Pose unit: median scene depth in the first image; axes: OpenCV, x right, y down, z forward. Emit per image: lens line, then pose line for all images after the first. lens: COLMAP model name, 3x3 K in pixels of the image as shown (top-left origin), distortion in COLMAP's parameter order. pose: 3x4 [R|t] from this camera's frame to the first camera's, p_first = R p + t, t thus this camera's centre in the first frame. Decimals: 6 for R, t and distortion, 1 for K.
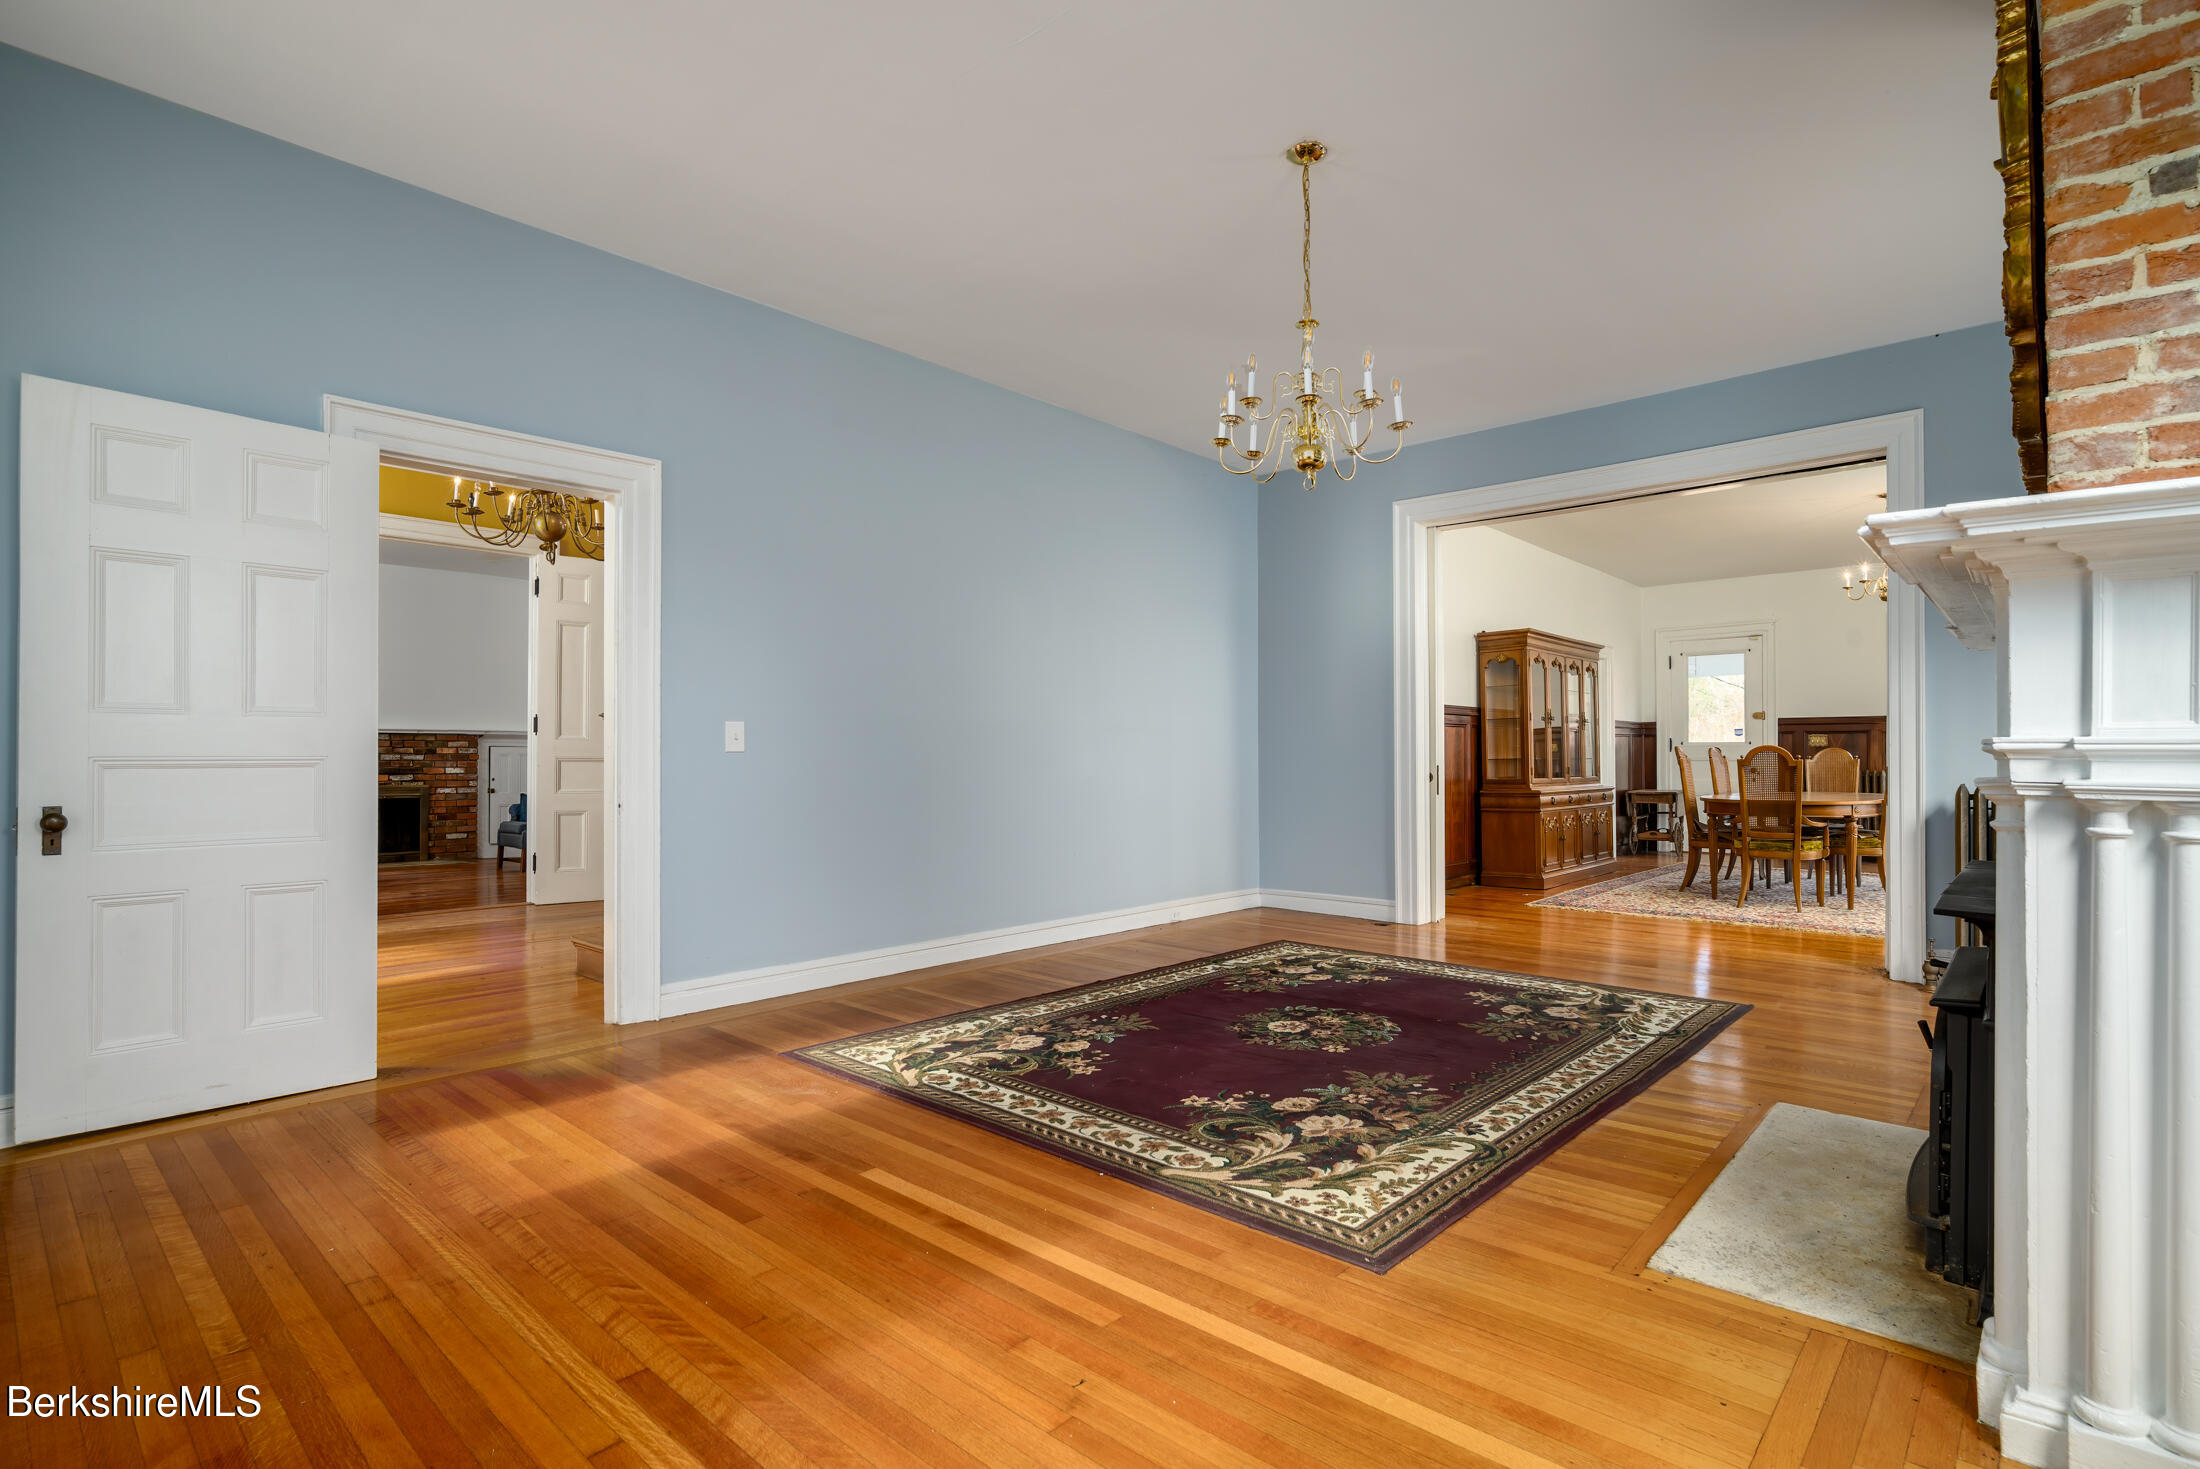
lens RADIAL K [[1059.1, 0, 1106.7], [0, 1059.1, 753.9], [0, 0, 1]] dist [-0.001619, -0.000251]
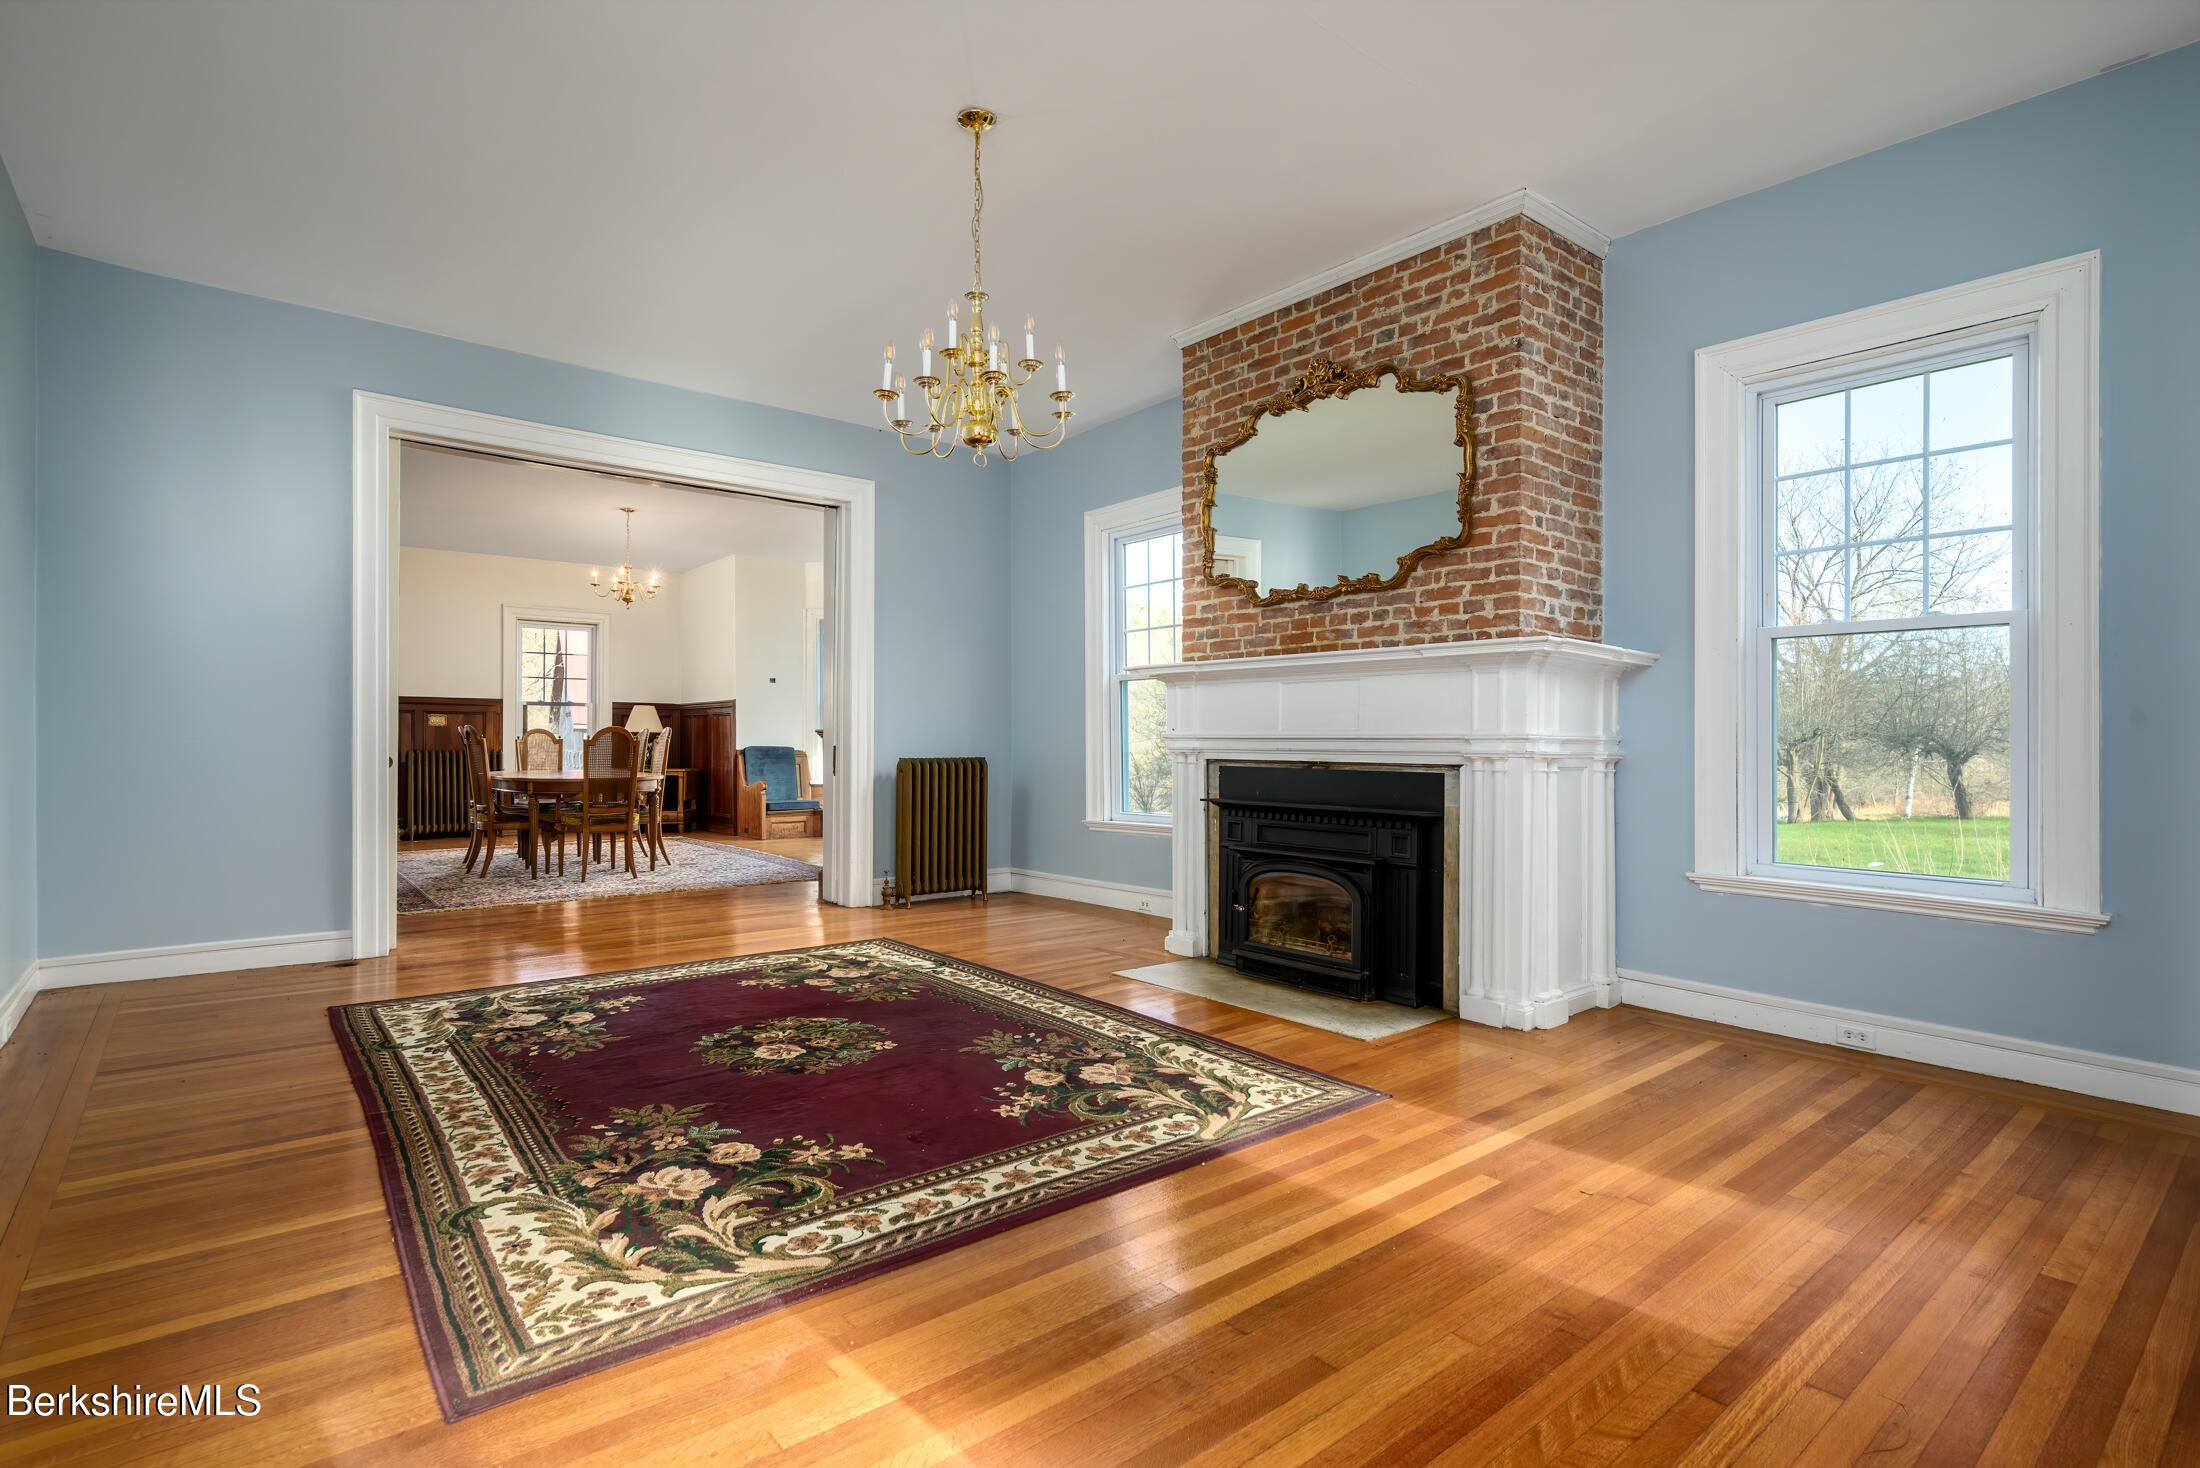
lens RADIAL K [[1059.1, 0, 1109.7], [0, 1059.1, 734.2], [0, 0, 1]] dist [-0.001619, -0.000251]
pose [[0.138222, 0.006078, 0.990383, -0.797456], [-0.007253, 0.999961, -0.005124, 0.003840], [-0.990375, -0.006475, 0.138261, 0.767881]]
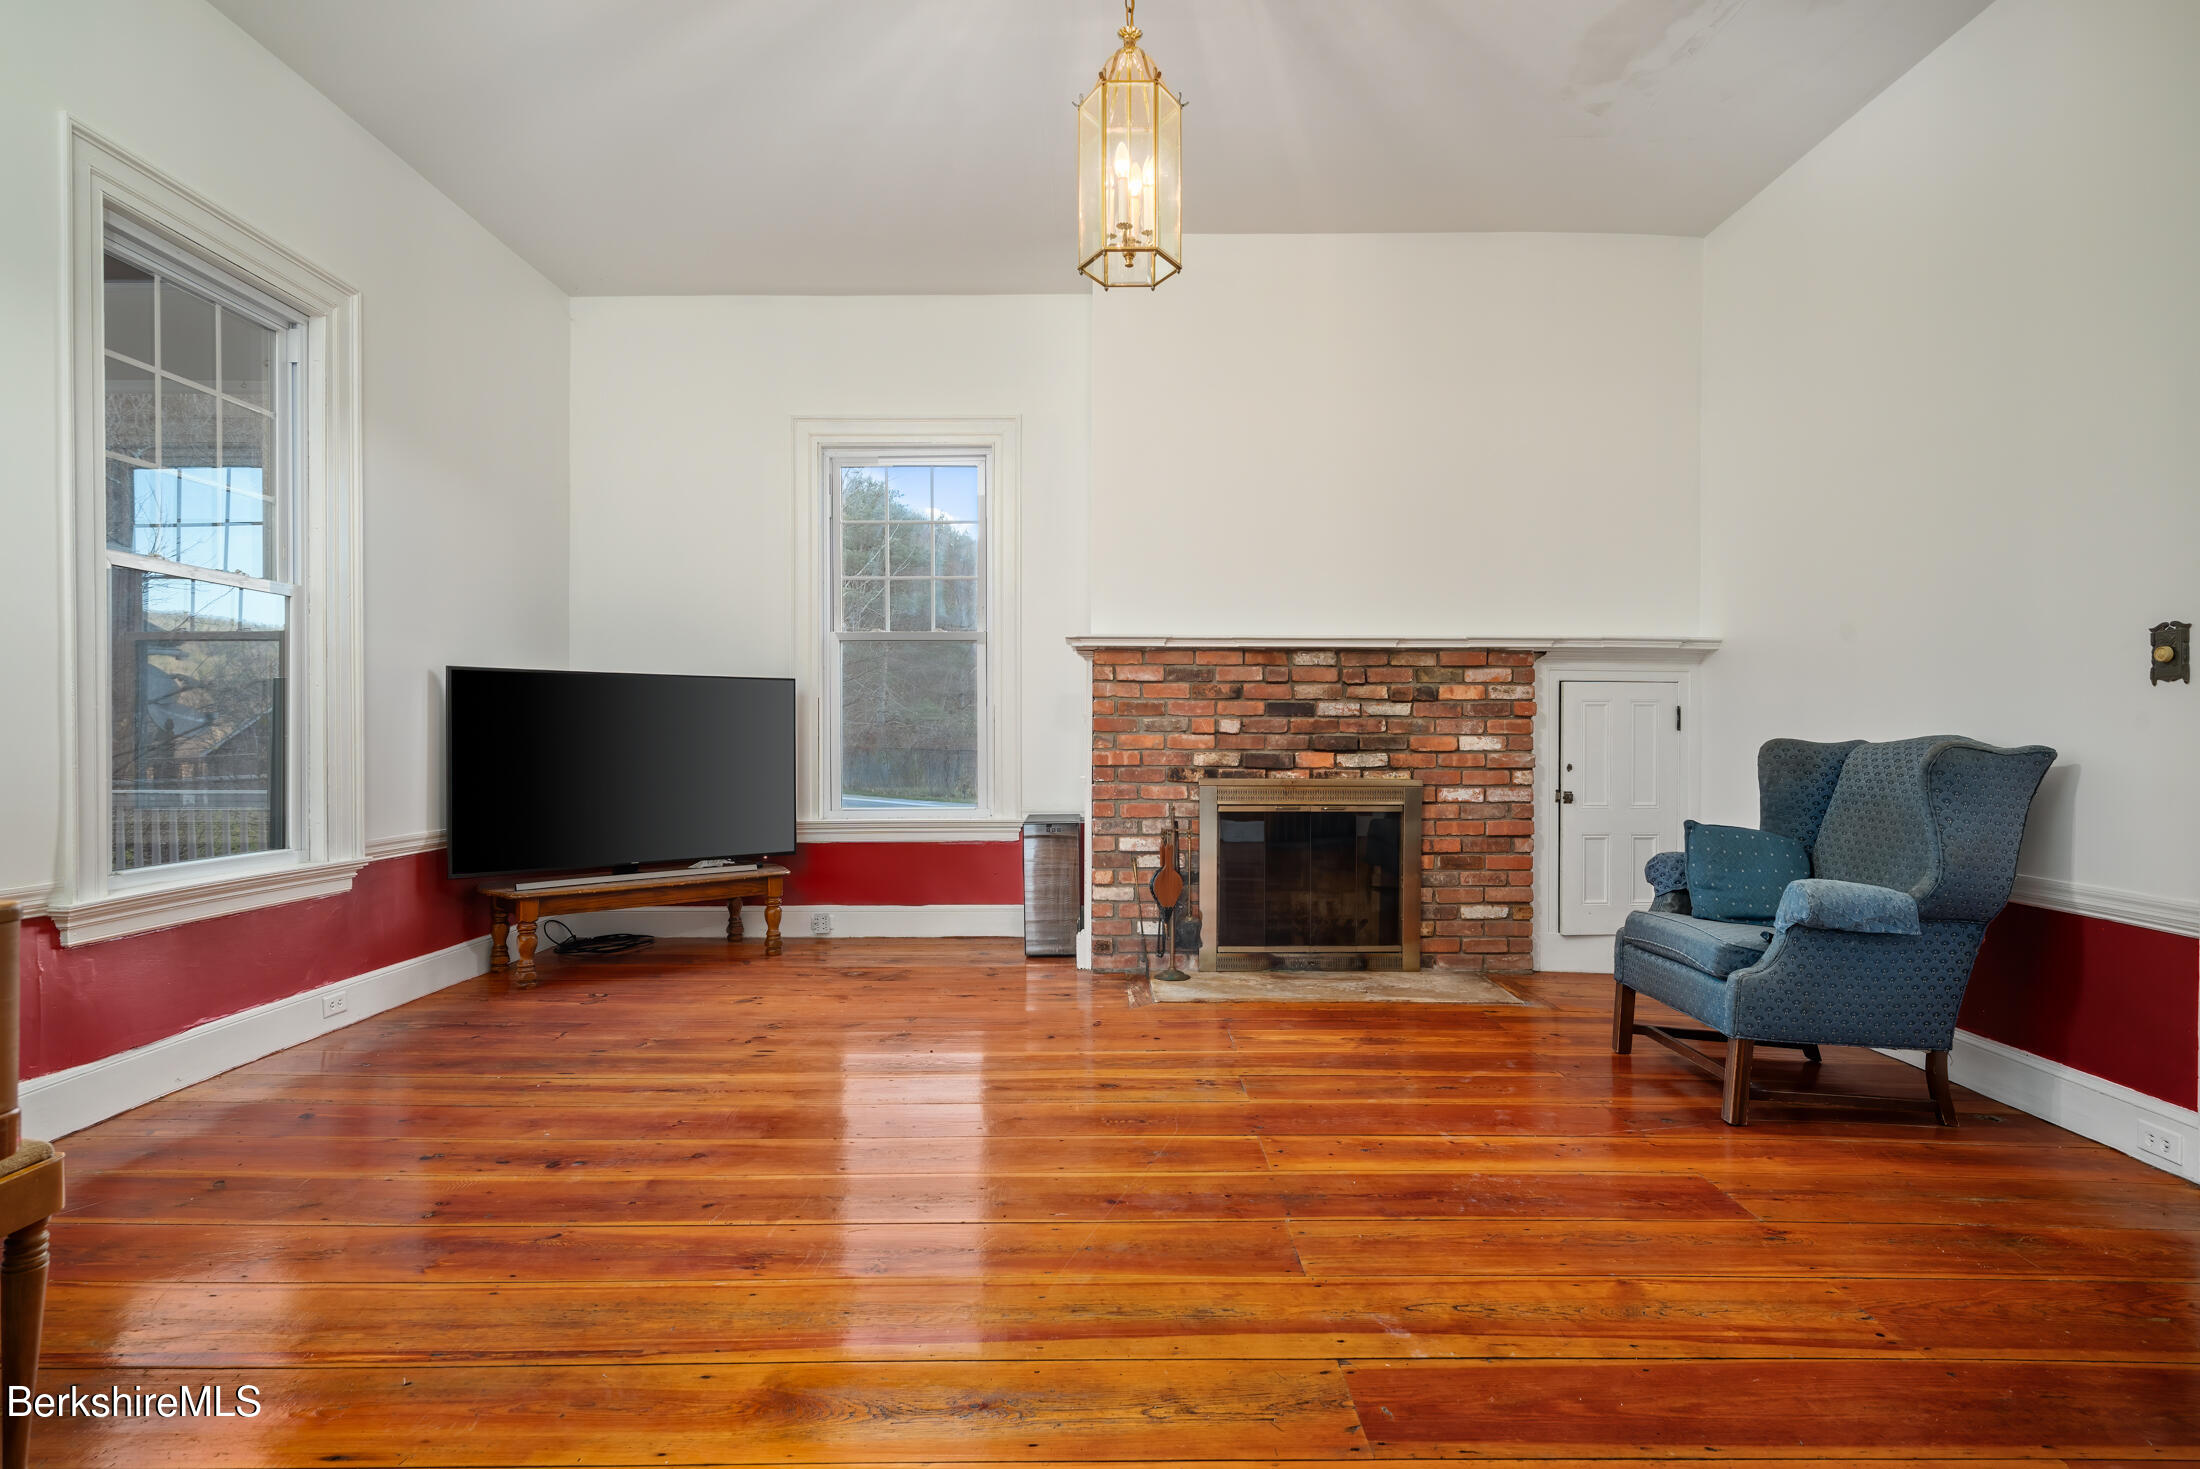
lens RADIAL K [[1127.4, 0, 1088.1], [0, 1127.4, 736.2], [0, 0, 1]] dist [0.000569, 0.001326]
pose [[0.664550, 0.005313, -0.747225, -1.371333], [0.002950, 0.999948, 0.009733, 0.029750], [0.747238, -0.008672, 0.664500, 2.105334]]
